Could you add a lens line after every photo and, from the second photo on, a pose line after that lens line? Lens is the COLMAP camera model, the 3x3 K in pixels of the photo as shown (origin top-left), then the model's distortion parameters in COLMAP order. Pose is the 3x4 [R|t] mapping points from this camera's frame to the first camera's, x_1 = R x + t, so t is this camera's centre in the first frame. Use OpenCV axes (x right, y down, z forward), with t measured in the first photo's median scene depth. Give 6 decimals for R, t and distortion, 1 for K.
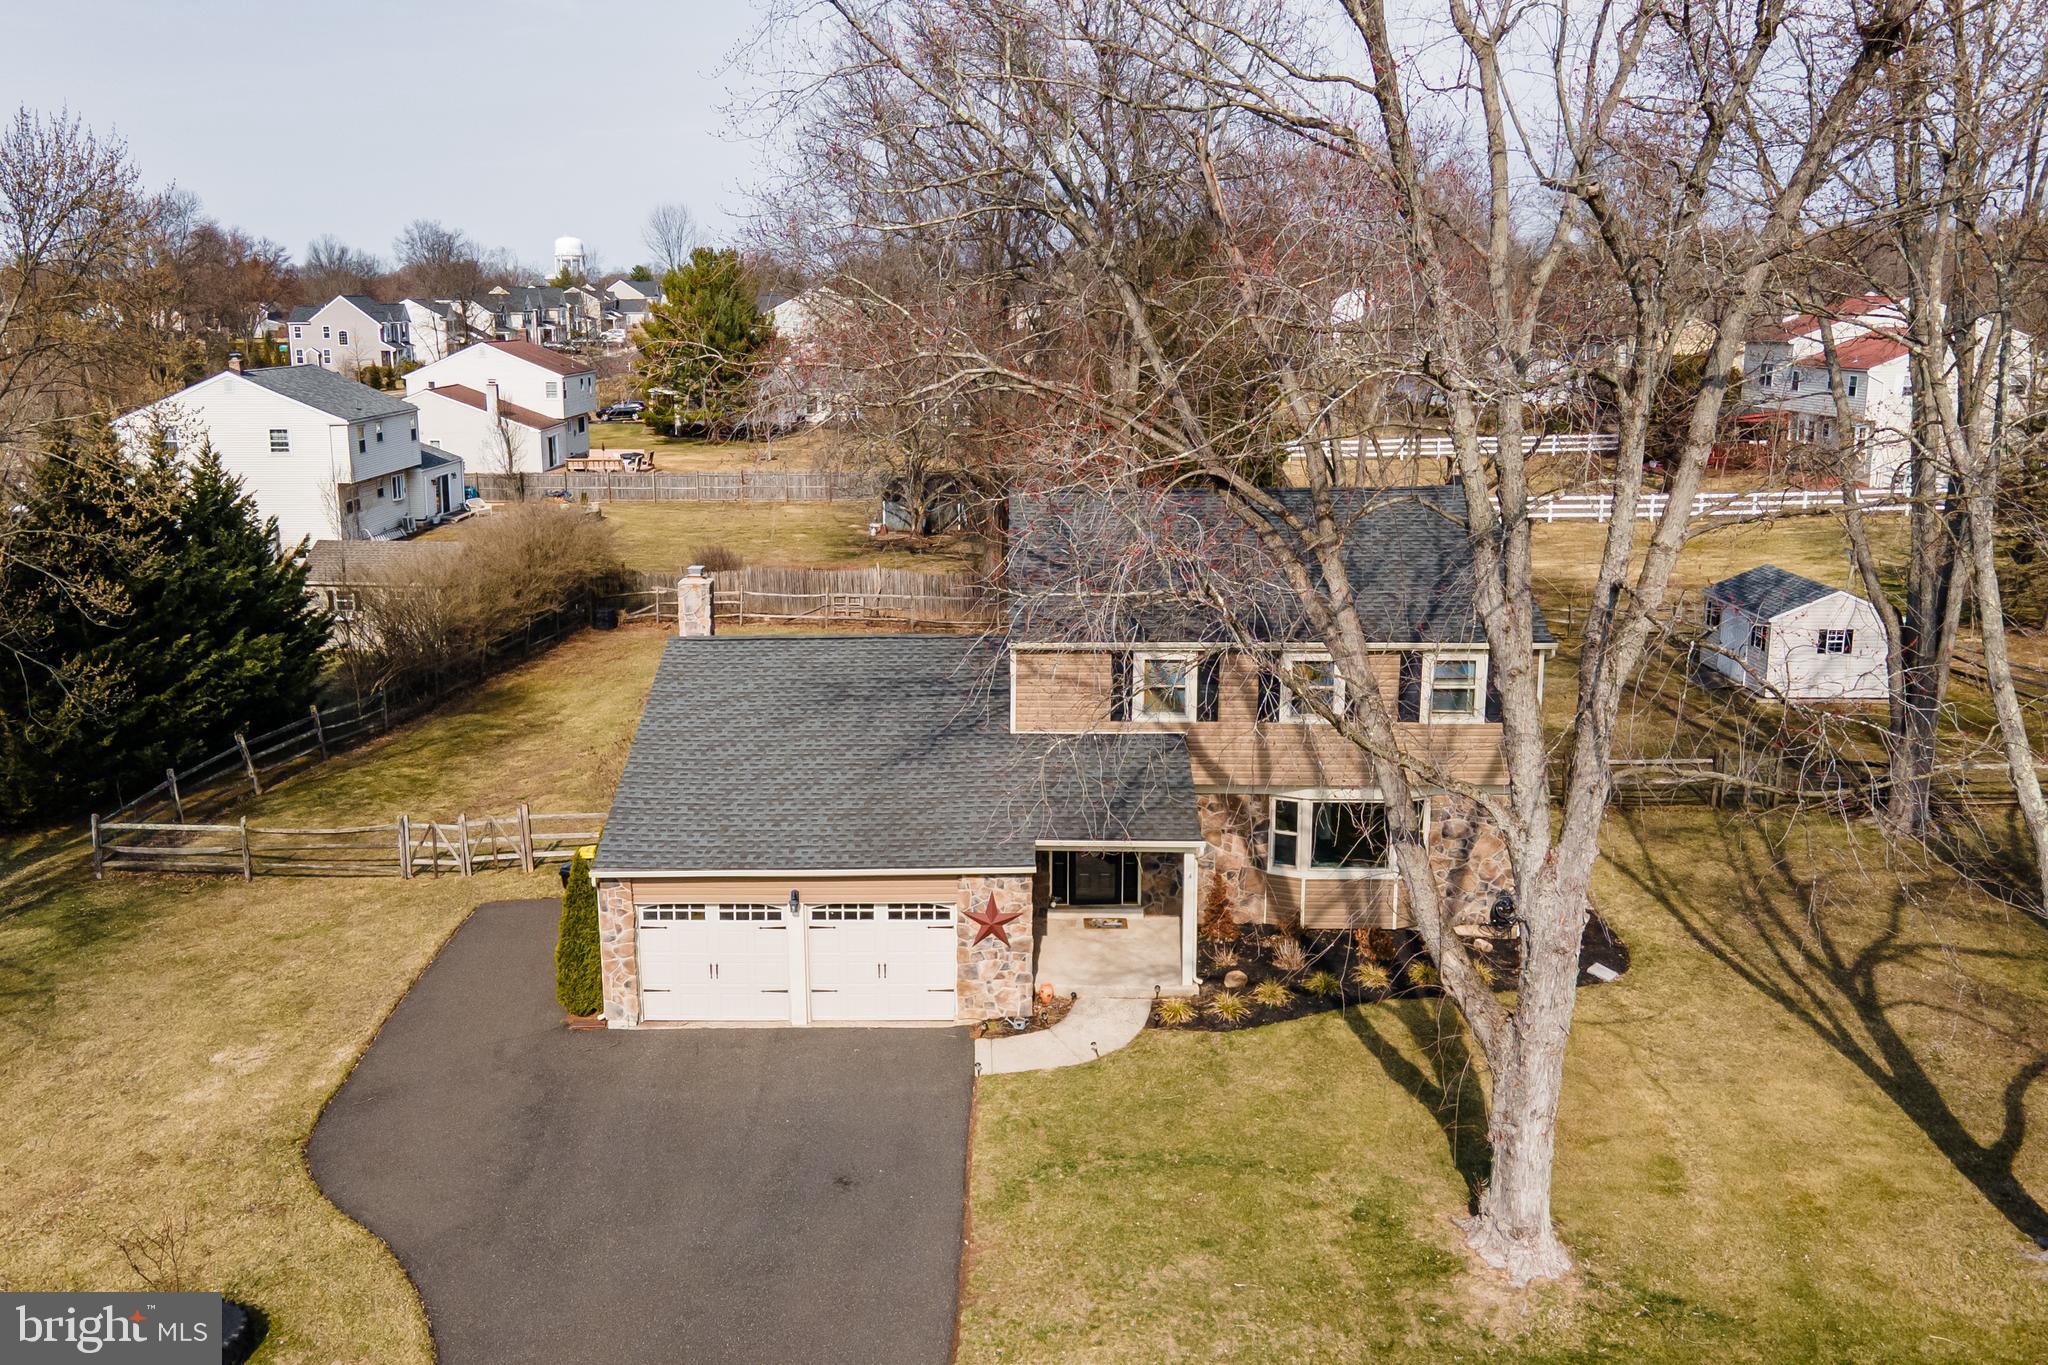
lens RADIAL K [[1820.8, 0, 1005.6], [0, 1820.8, 683.9], [0, 0, 1]] dist [-0.005560, 0.073139]
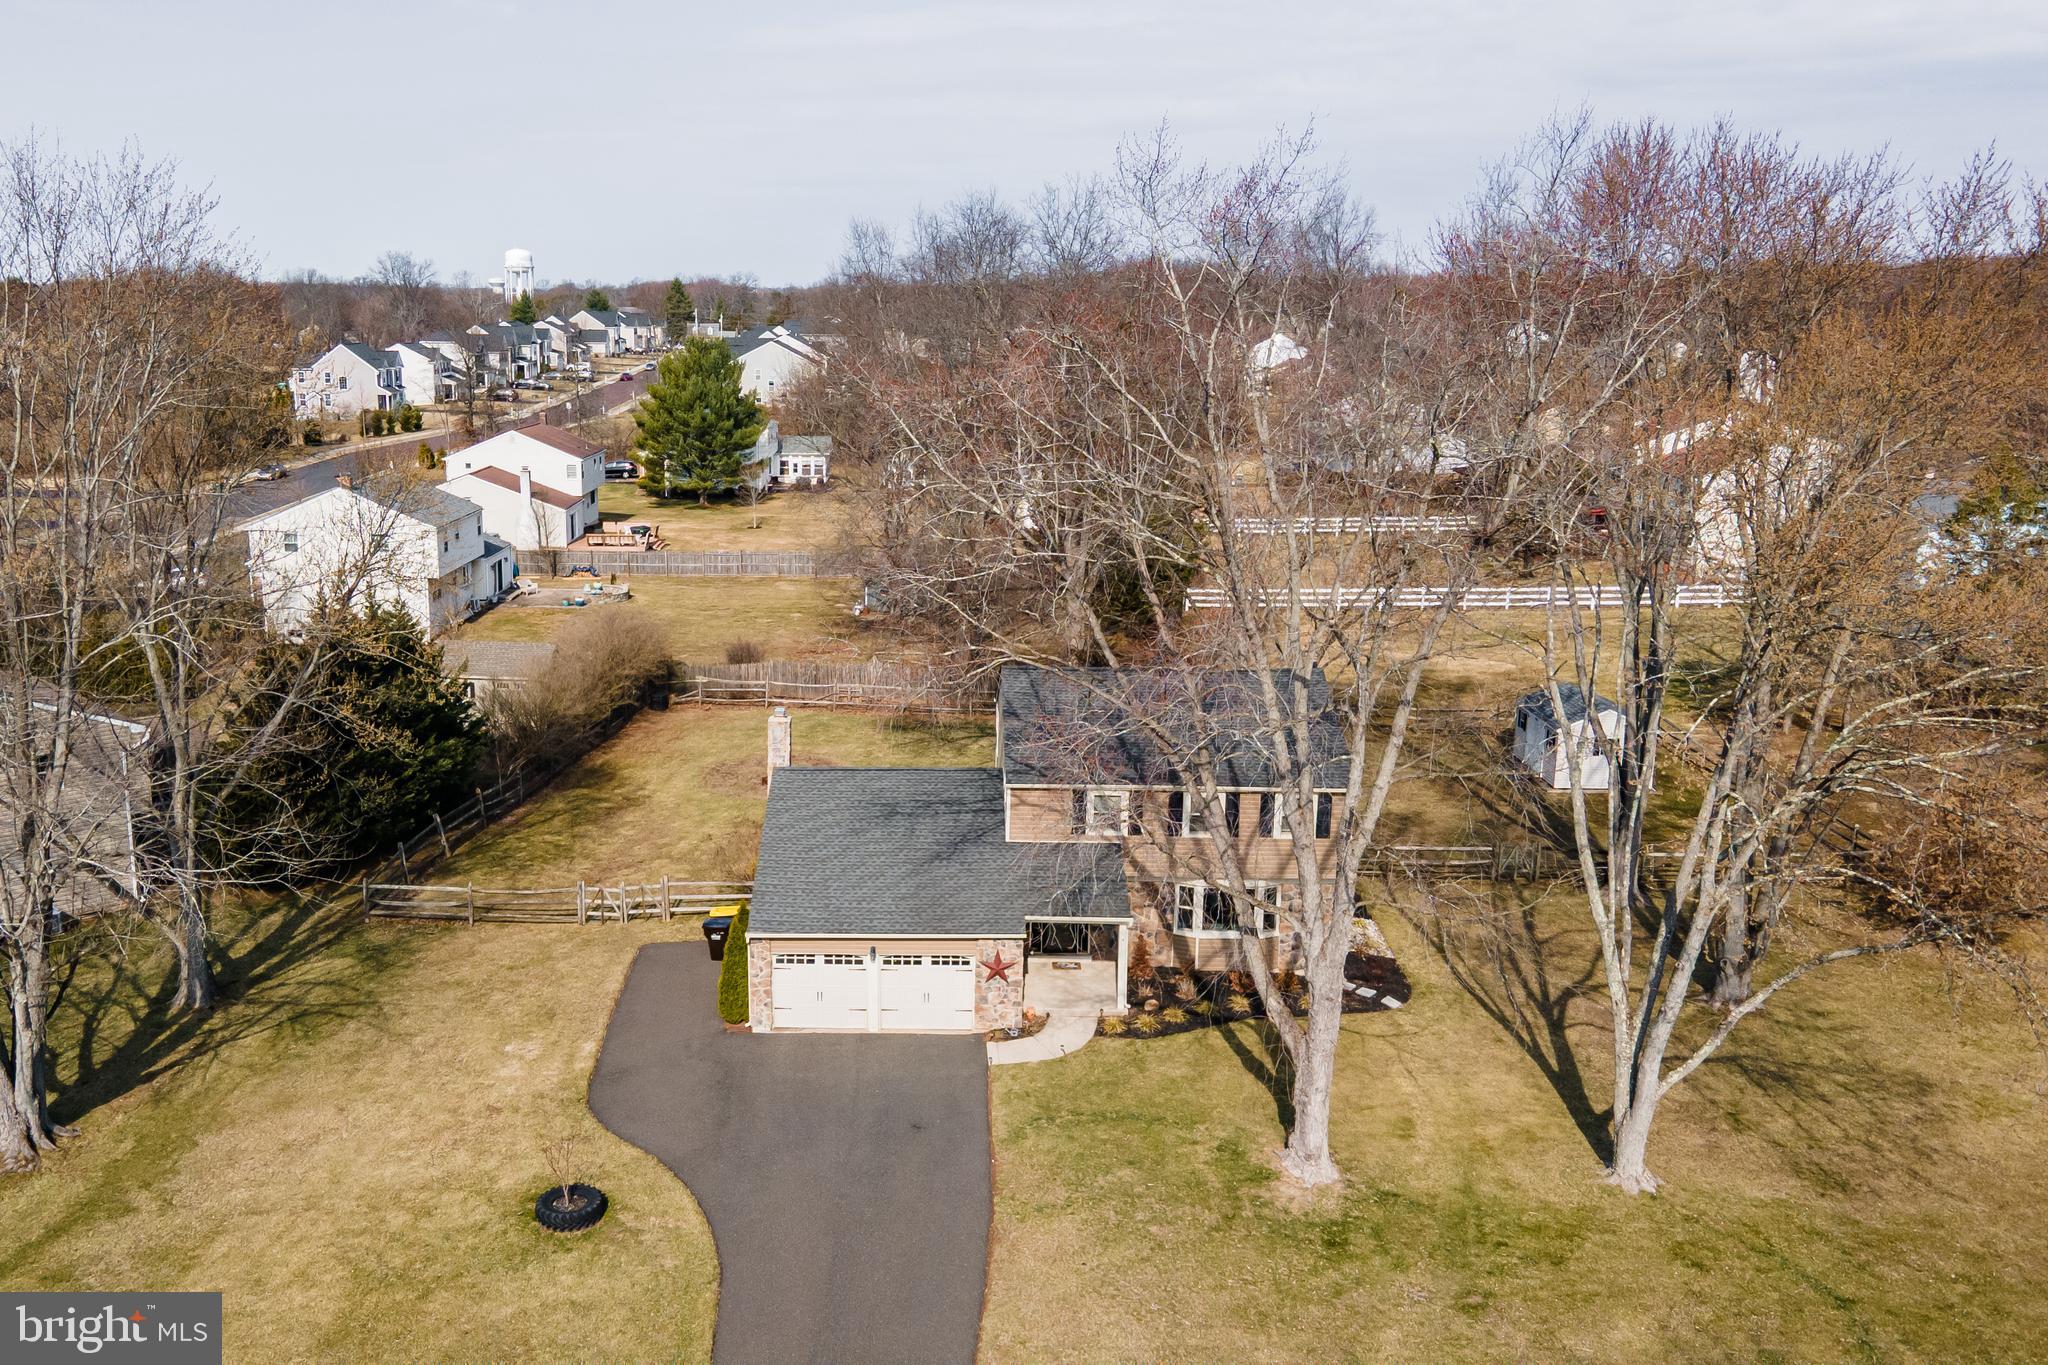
lens RADIAL K [[1820.8, 0, 932.9], [0, 1820.8, 659.4], [0, 0, 1]] dist [-0.005560, 0.073139]
pose [[0.999942, 0.010738, 0.000368, -0.066161], [-0.010734, 0.999899, -0.009301, -0.120025], [-0.000468, 0.009296, 0.999957, -0.574980]]
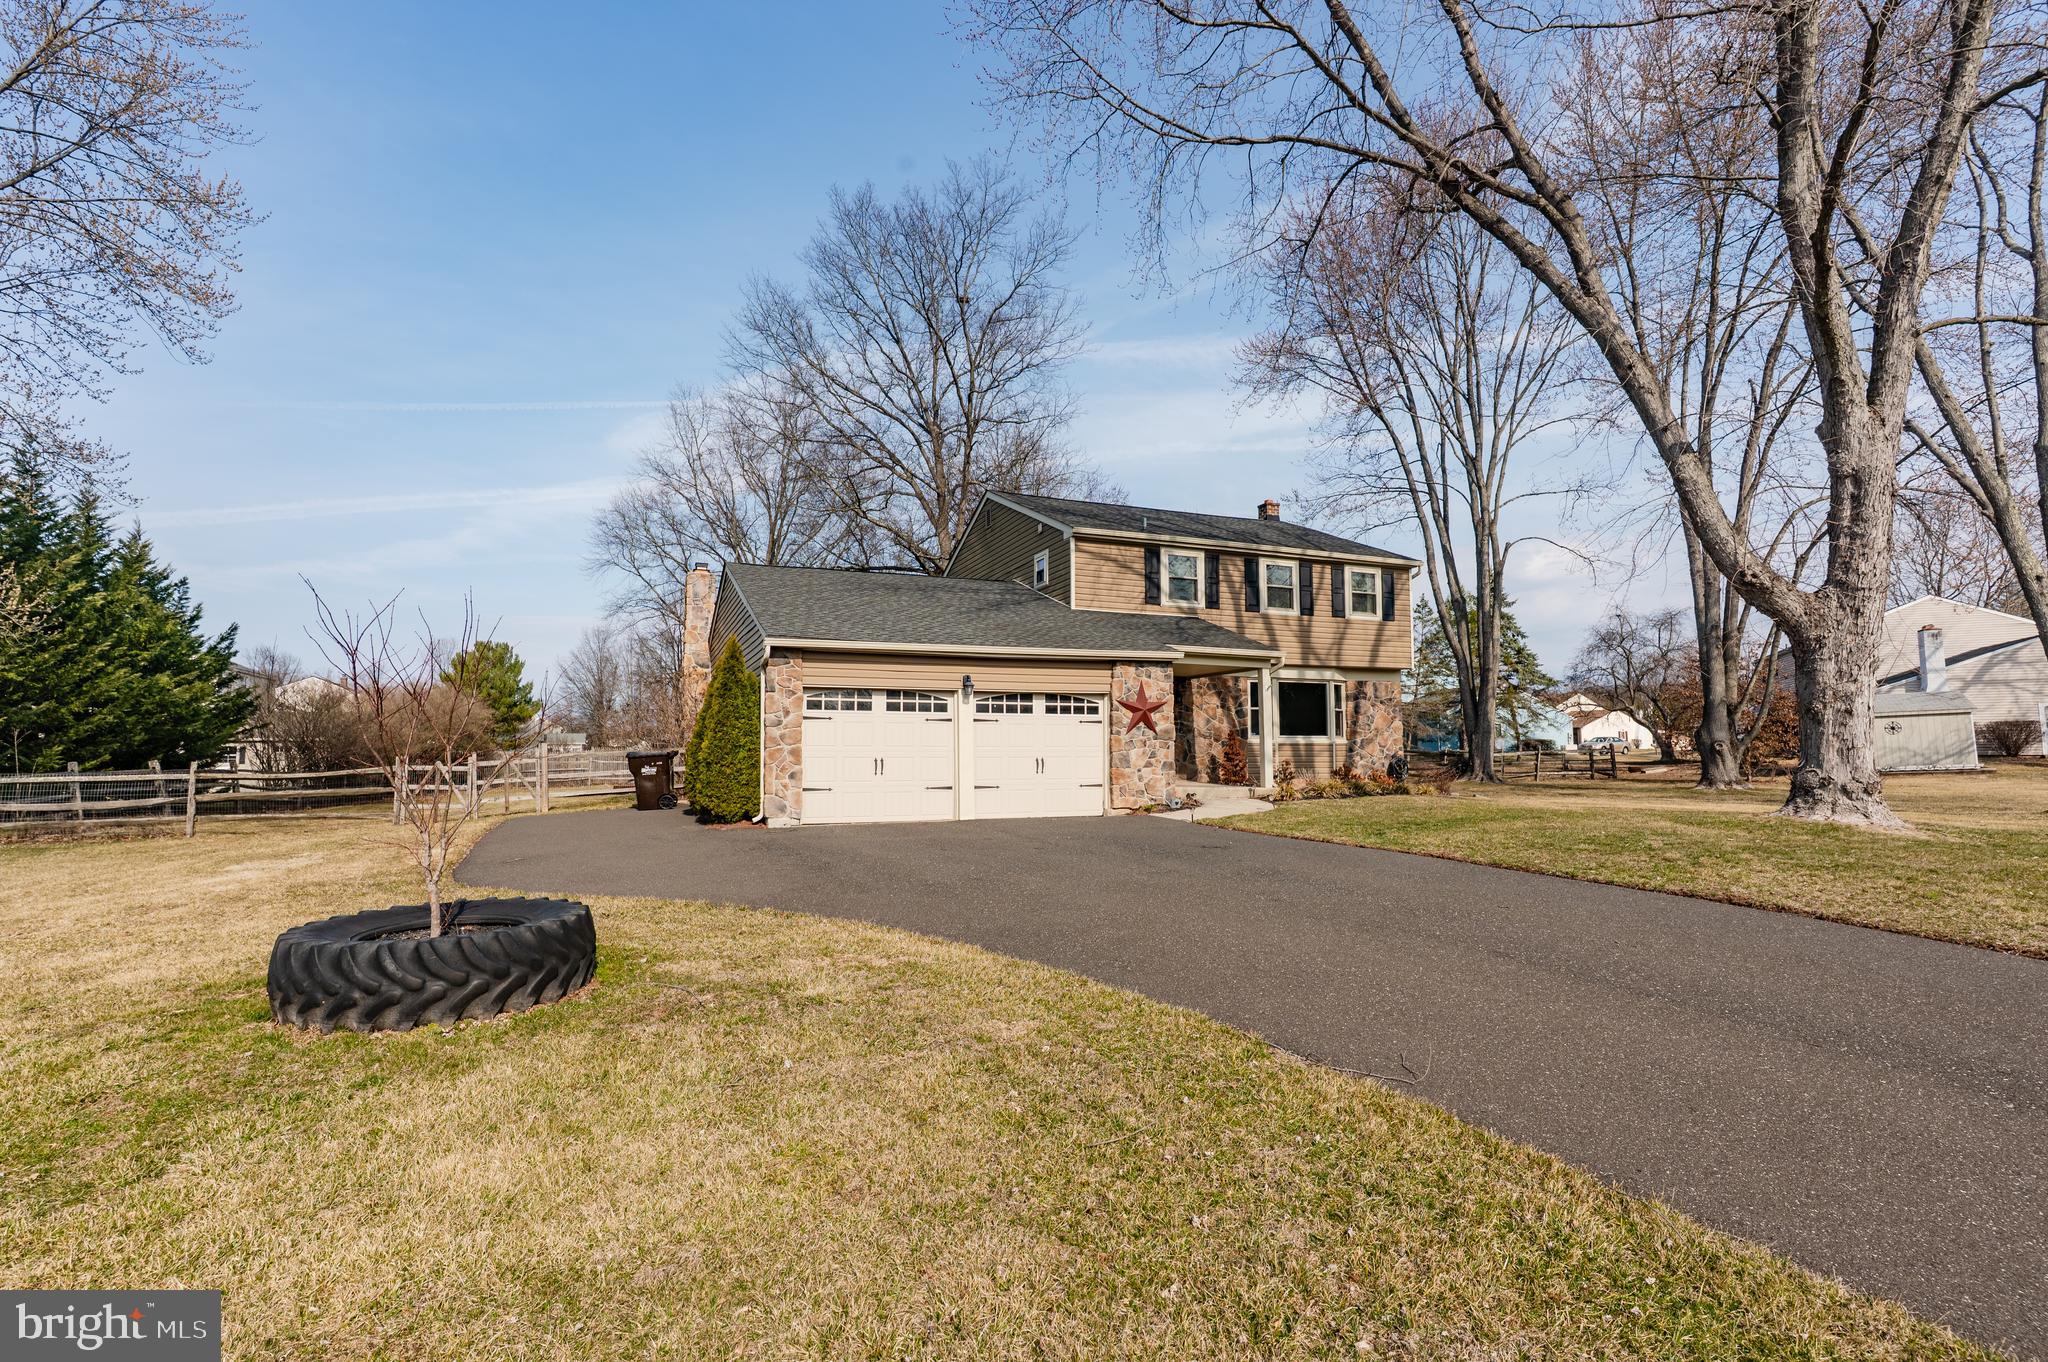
lens RADIAL K [[969.9, 0, 1034.0], [0, 969.9, 724.3], [0, 0, 1]] dist [-0.005500, 0.000491]
pose [[0.914563, 0.014490, 0.404184, -0.292046], [0.092164, 0.965598, -0.243160, 0.267803], [-0.393802, 0.259637, 0.881764, 0.514895]]
